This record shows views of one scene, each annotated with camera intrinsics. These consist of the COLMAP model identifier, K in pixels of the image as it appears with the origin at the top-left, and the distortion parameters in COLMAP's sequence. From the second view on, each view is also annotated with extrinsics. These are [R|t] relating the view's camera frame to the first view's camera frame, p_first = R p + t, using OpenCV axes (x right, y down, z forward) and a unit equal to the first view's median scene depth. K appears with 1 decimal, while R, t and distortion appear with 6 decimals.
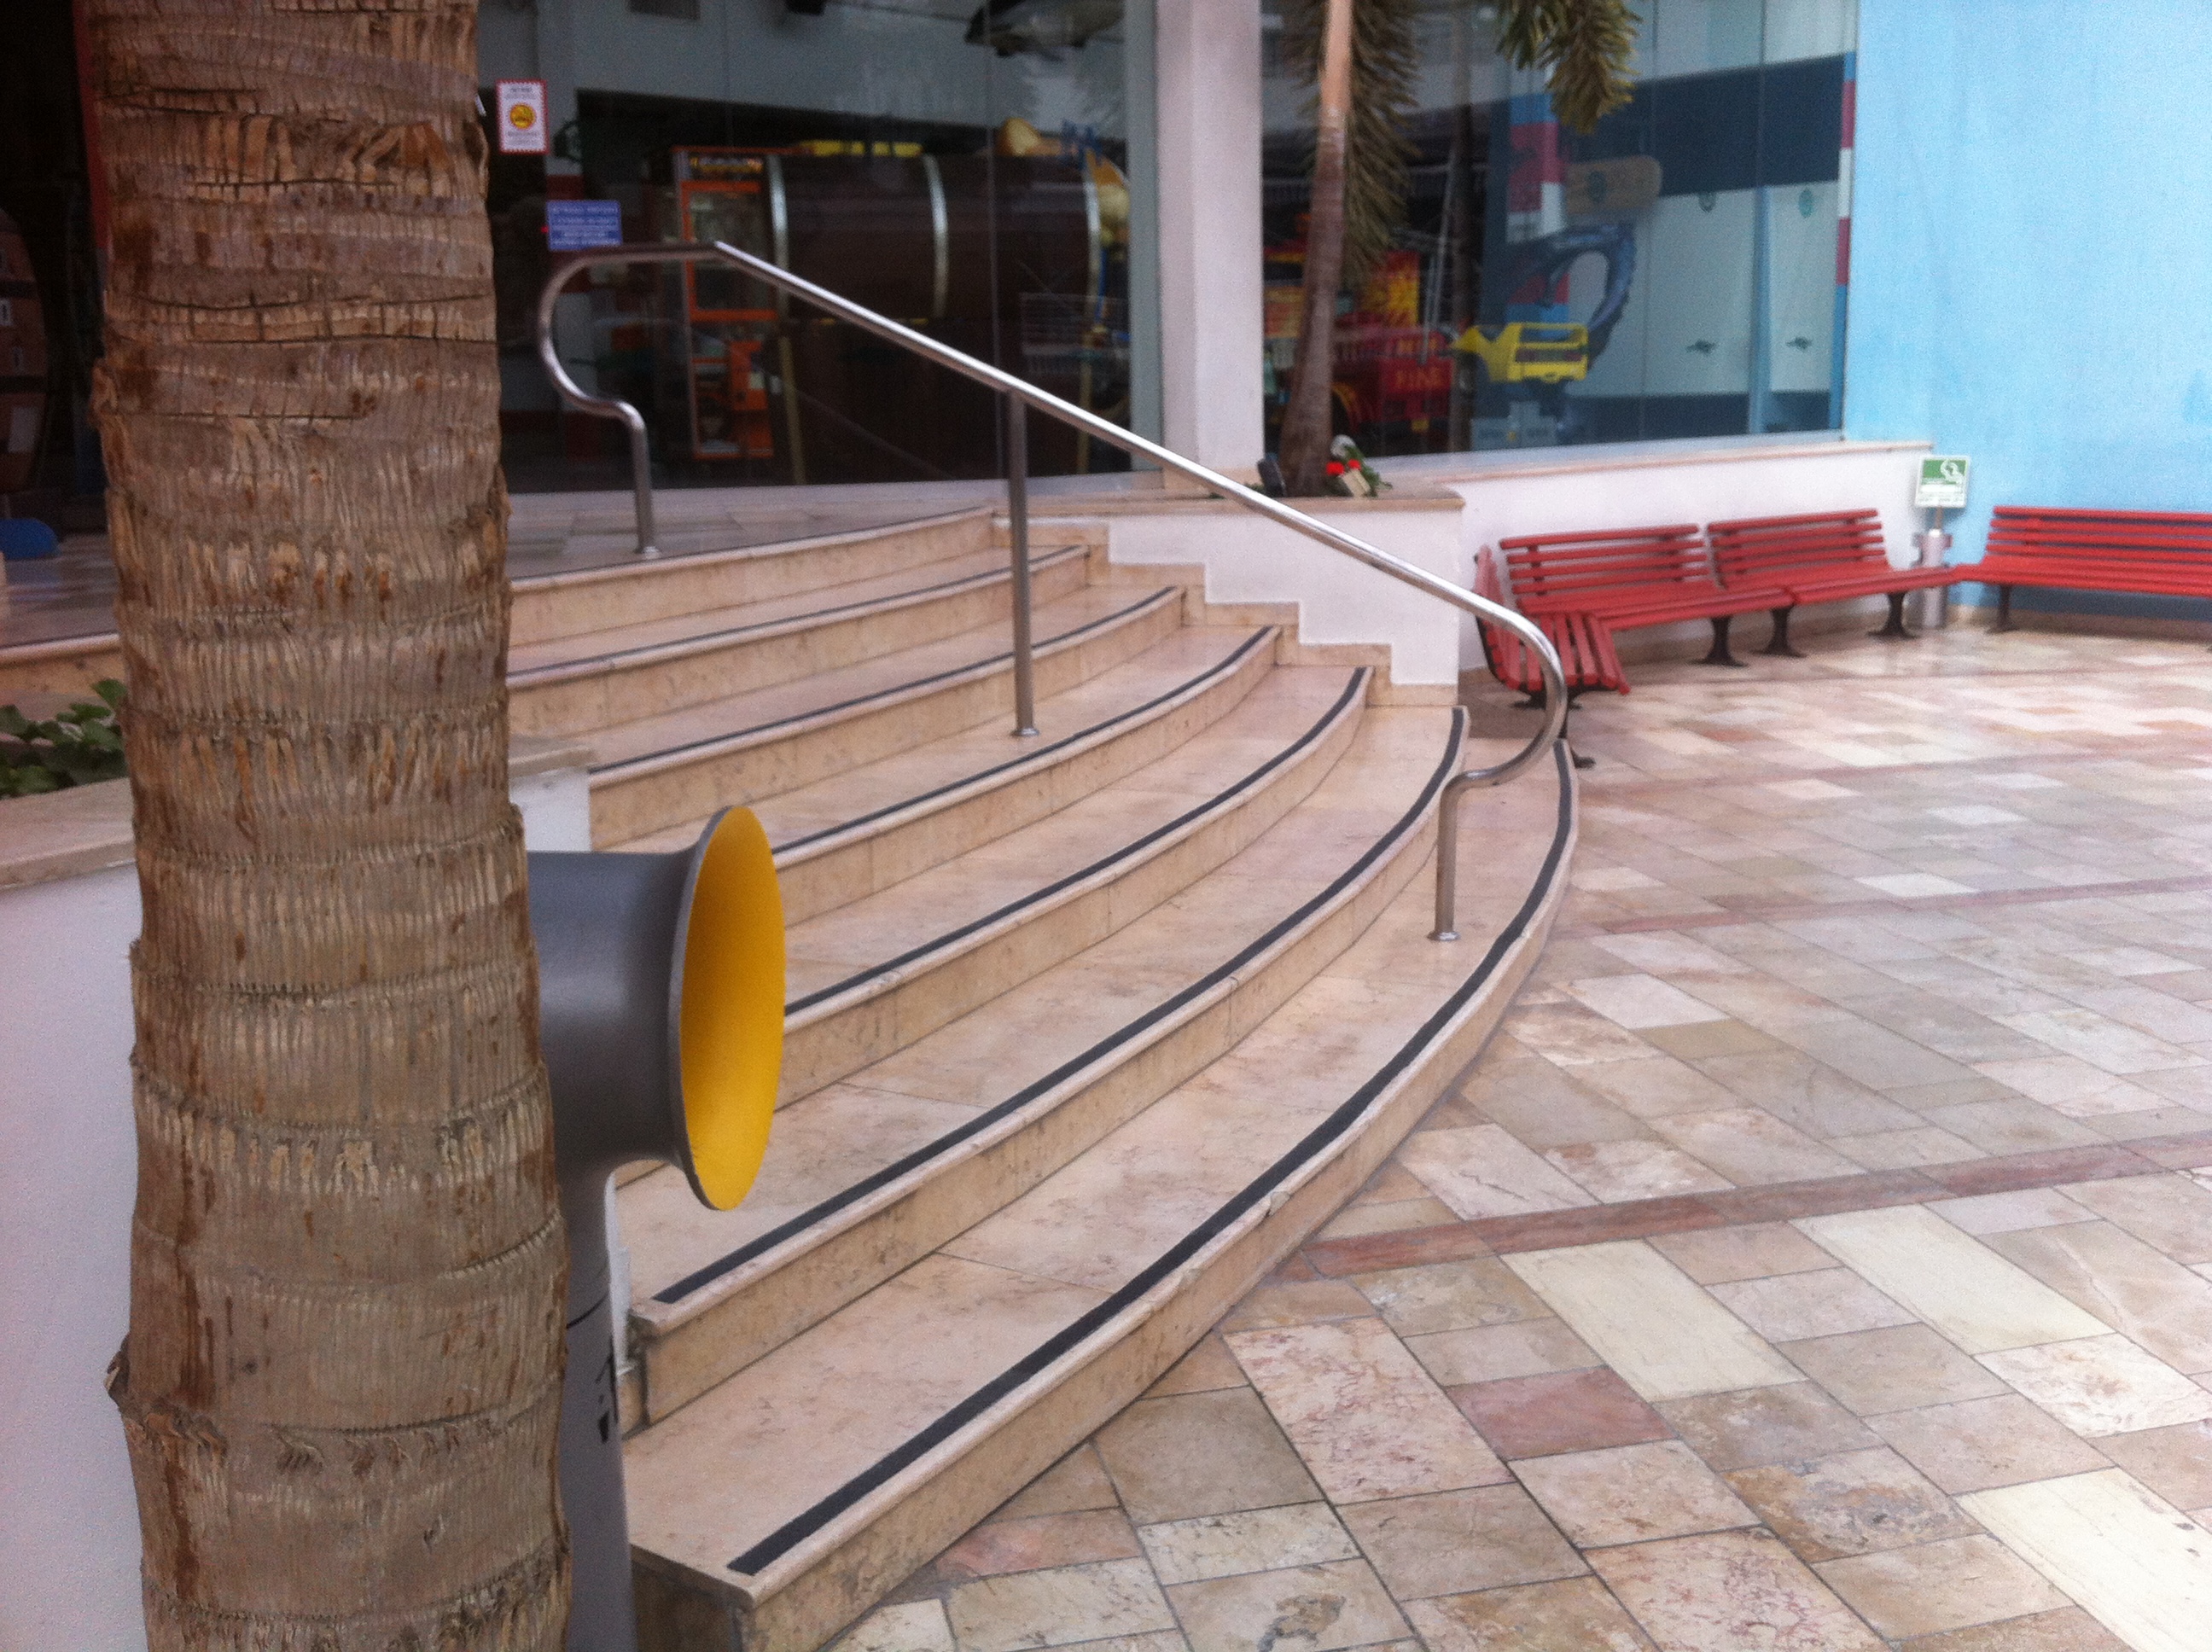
lens RADIAL K [[2255.7, 0, 1106.0], [0, 2255.7, 826.0], [0, 0, 1]] dist [0.000248, 0.003396]
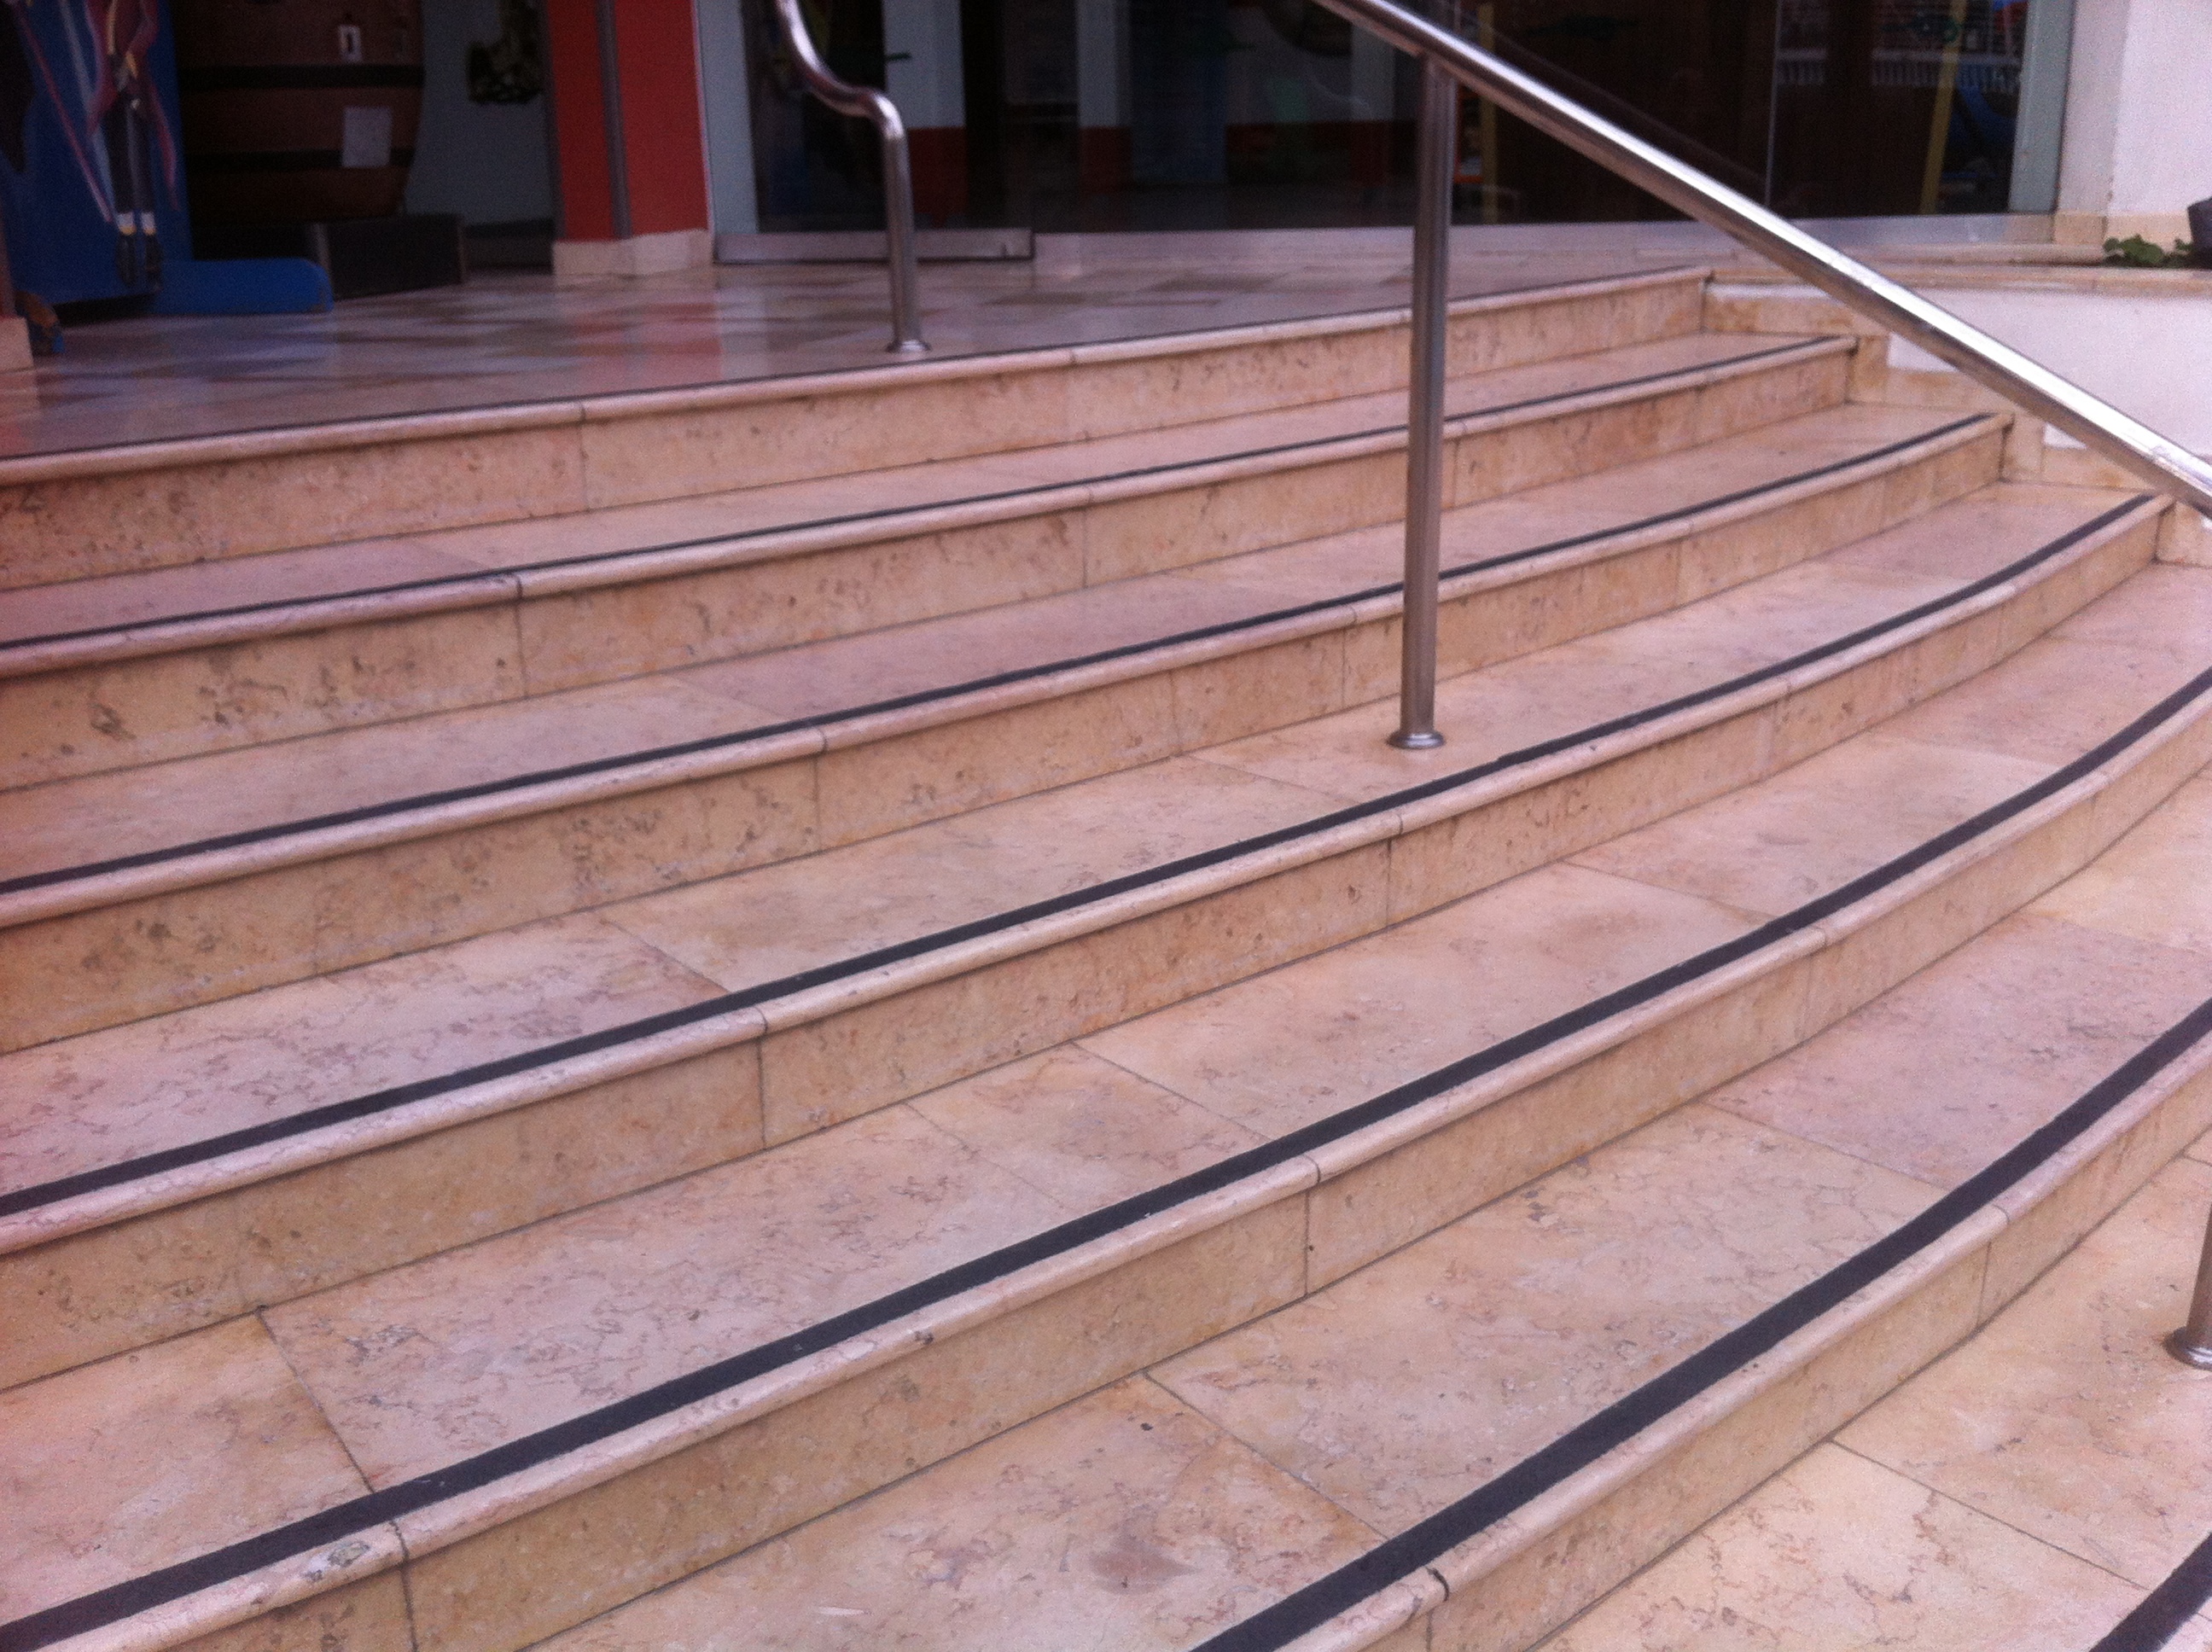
lens RADIAL K [[2147.1, 0, 1106.0], [0, 2147.1, 826.0], [0, 0, 1]] dist [0.096231, -0.402478]
pose [[0.886292, 0.137334, -0.442295, 0.123641], [-0.078113, 0.985667, 0.149527, -0.090305], [0.456491, -0.097976, 0.884317, 0.526187]]
